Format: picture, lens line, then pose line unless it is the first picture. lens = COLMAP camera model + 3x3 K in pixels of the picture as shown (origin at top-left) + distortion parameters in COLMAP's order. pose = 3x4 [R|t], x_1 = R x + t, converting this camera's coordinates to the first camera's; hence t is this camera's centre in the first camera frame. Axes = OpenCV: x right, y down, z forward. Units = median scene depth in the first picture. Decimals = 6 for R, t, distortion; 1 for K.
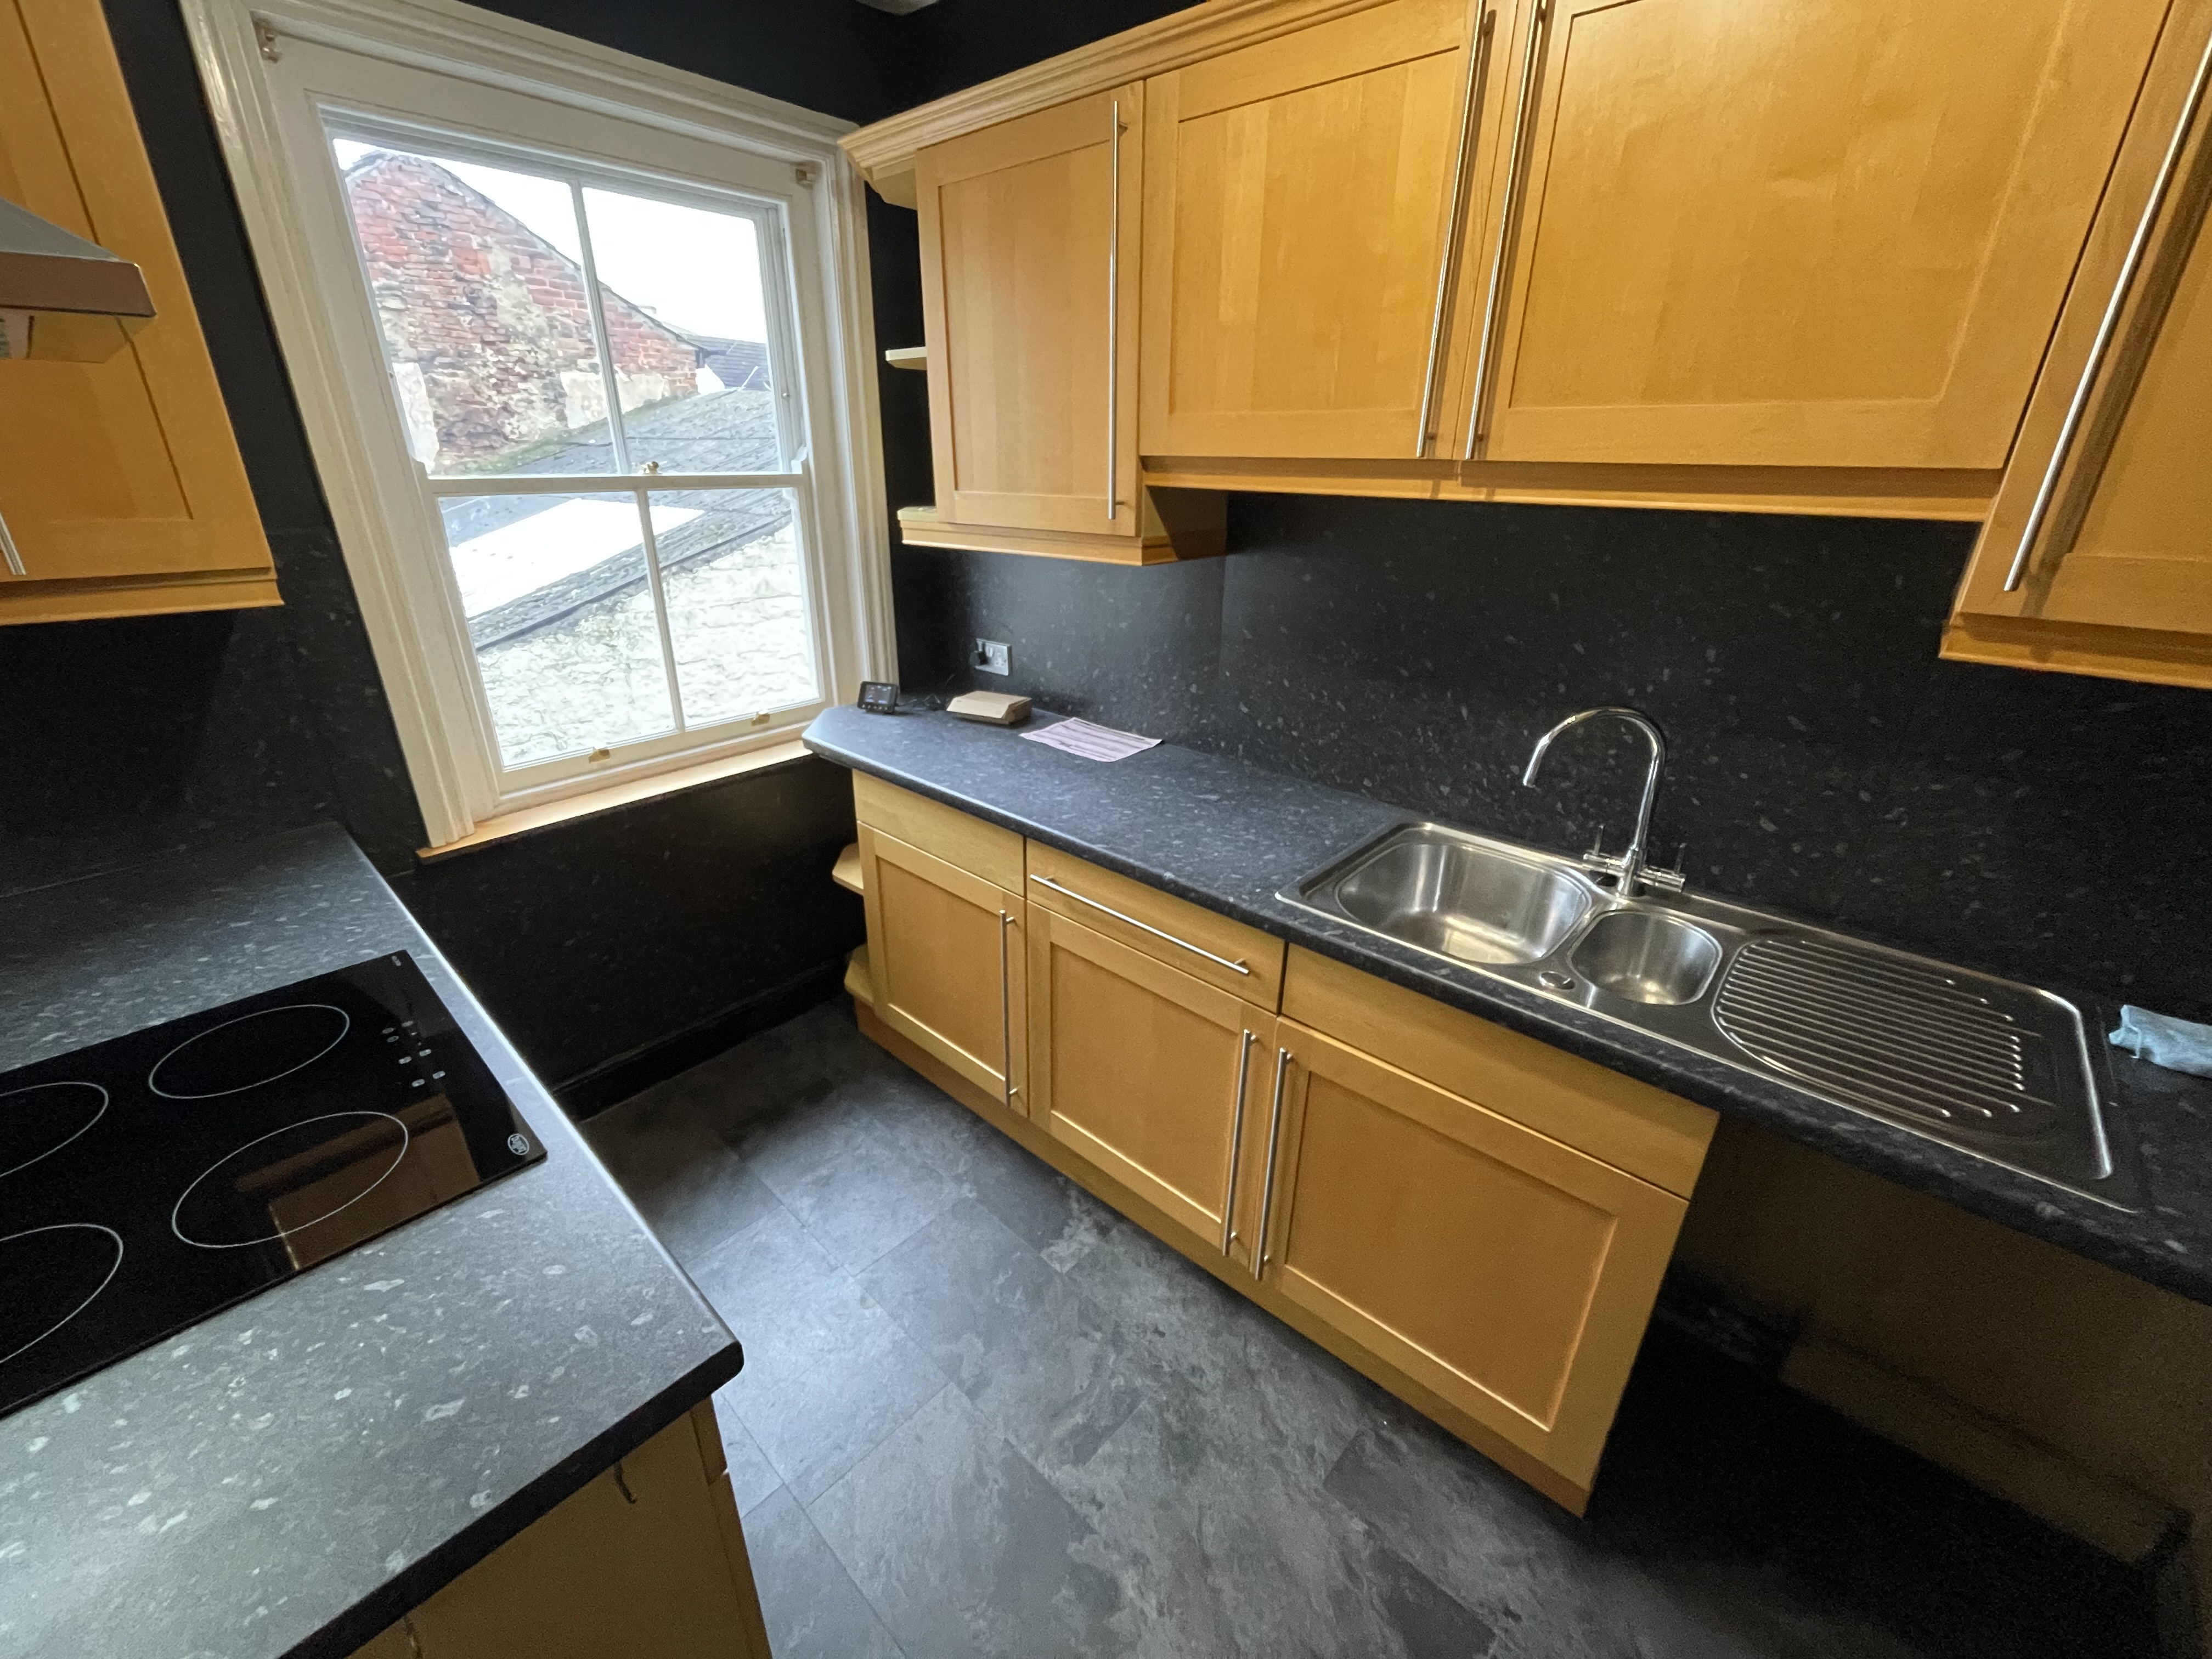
lens RADIAL K [[906.3, 0, 1106.0], [0, 906.3, 829.5], [0, 0, 1]] dist [-0.001993, -0.000066]
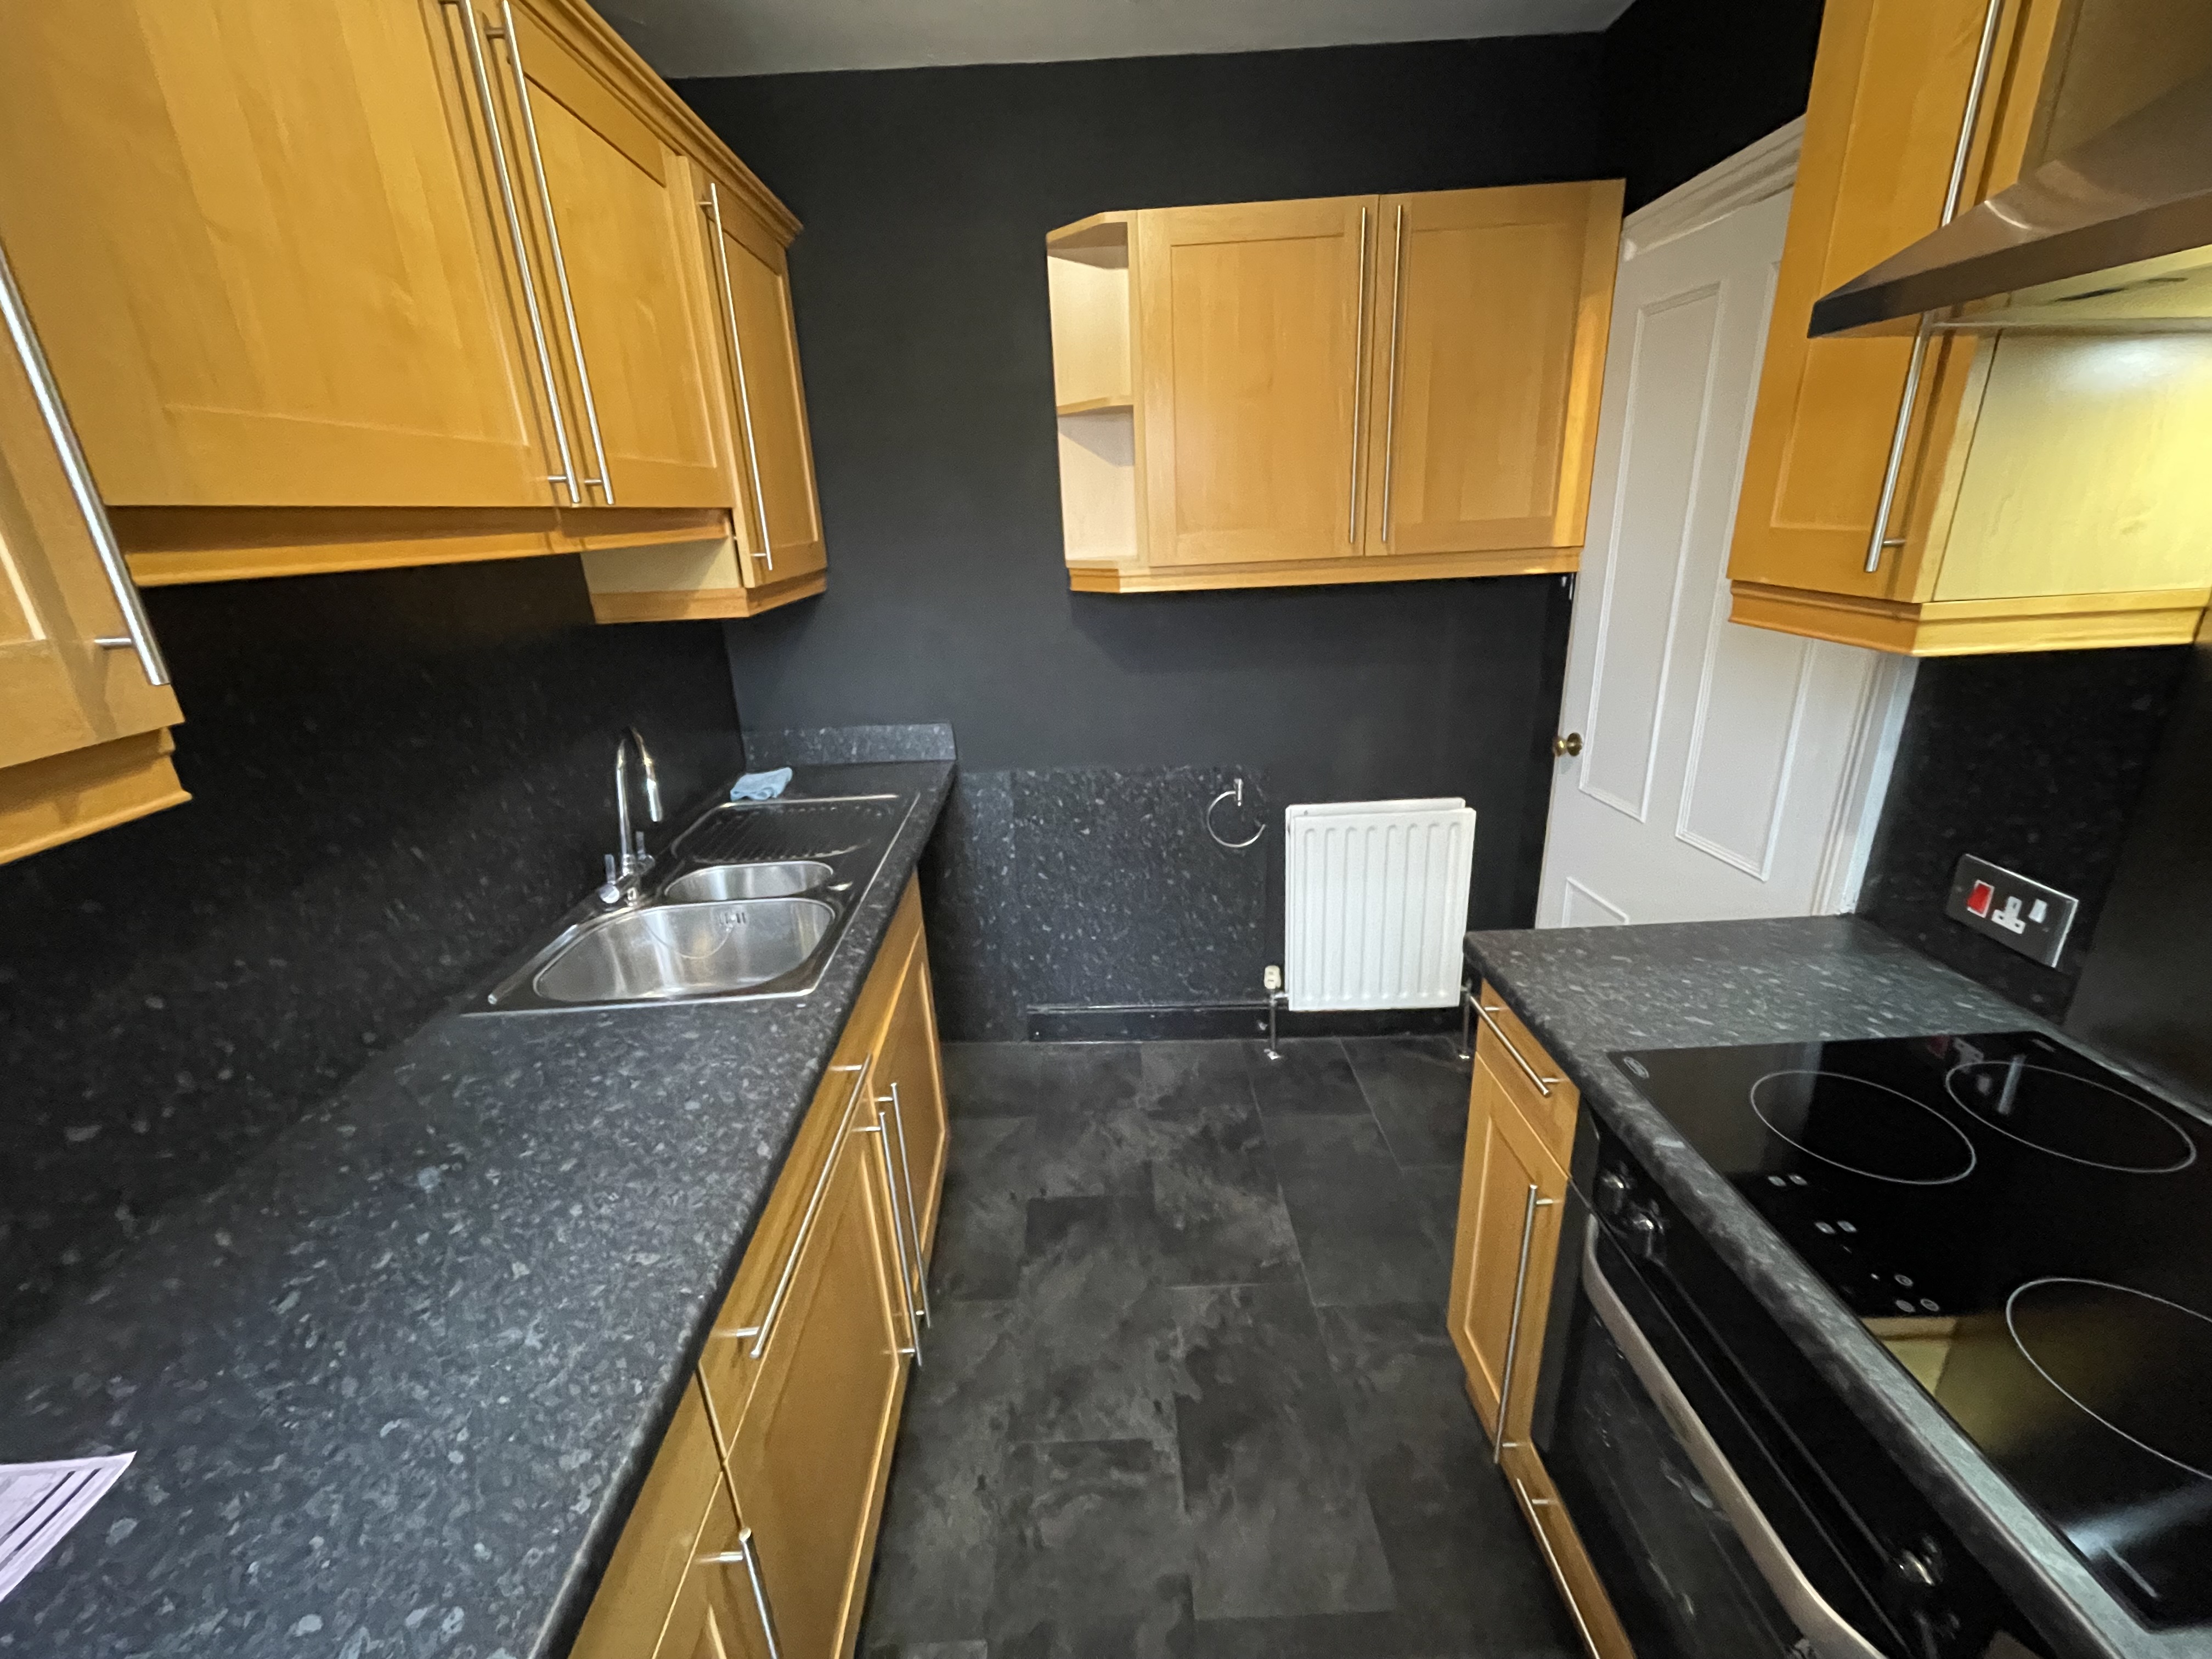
lens RADIAL K [[906.3, 0, 1106.0], [0, 906.3, 829.5], [0, 0, 1]] dist [-0.001993, -0.000066]
pose [[-0.691416, -0.222225, 0.687431, -0.520770], [0.314108, 0.764410, 0.563039, -0.405484], [-0.650600, 0.605222, -0.458722, 1.017436]]
